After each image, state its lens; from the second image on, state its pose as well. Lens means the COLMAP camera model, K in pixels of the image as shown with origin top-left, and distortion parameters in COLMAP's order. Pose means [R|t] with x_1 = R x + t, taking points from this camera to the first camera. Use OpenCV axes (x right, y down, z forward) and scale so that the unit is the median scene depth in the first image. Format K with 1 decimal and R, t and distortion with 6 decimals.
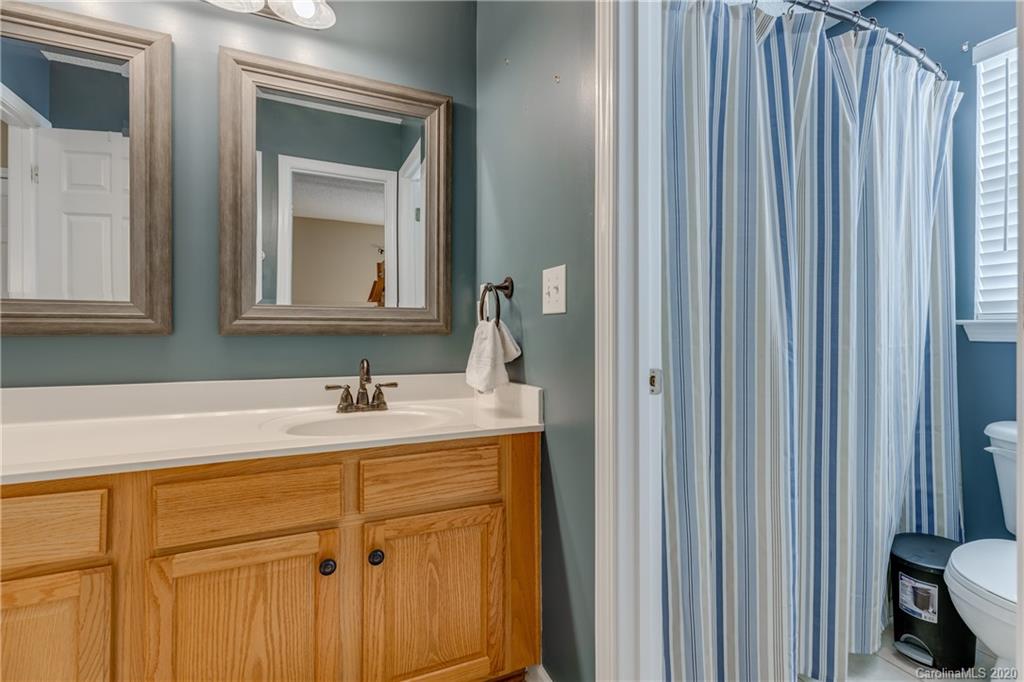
lens RADIAL K [[473.8, 0, 523.9], [0, 473.8, 336.3], [0, 0, 1]] dist [-0.000273, -0.000379]
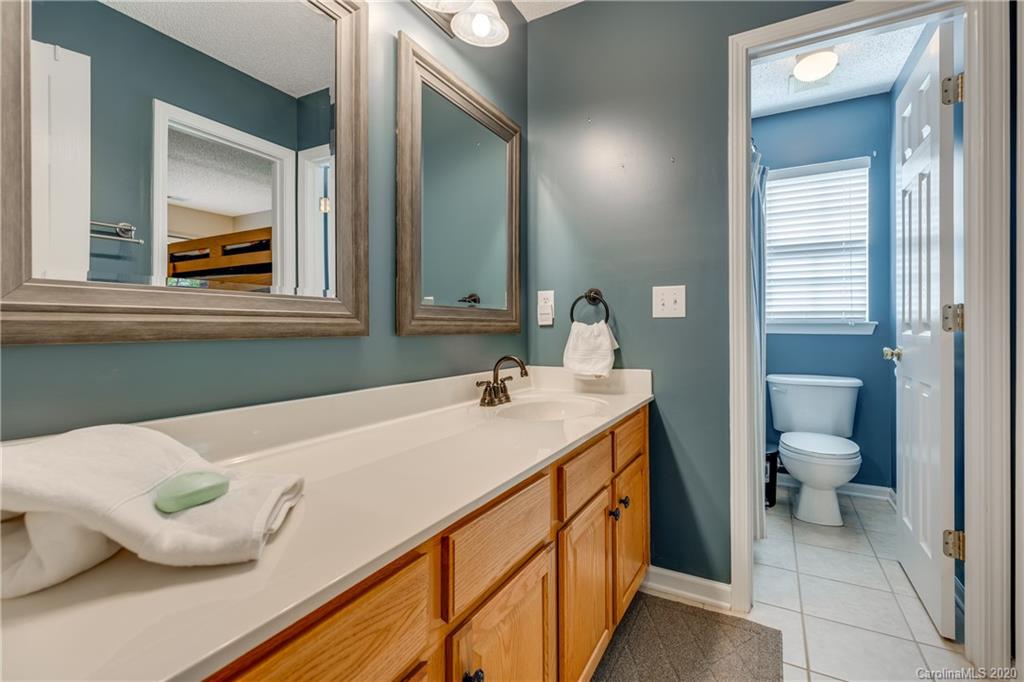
lens RADIAL K [[460.0, 0, 517.7], [0, 460.0, 334.2], [0, 0, 1]] dist [0.000350, -0.000570]
pose [[0.808045, -0.011253, 0.589013, -0.995570], [0.010492, 0.999934, 0.004711, -0.007941], [-0.589027, 0.002373, 0.808110, 0.118644]]
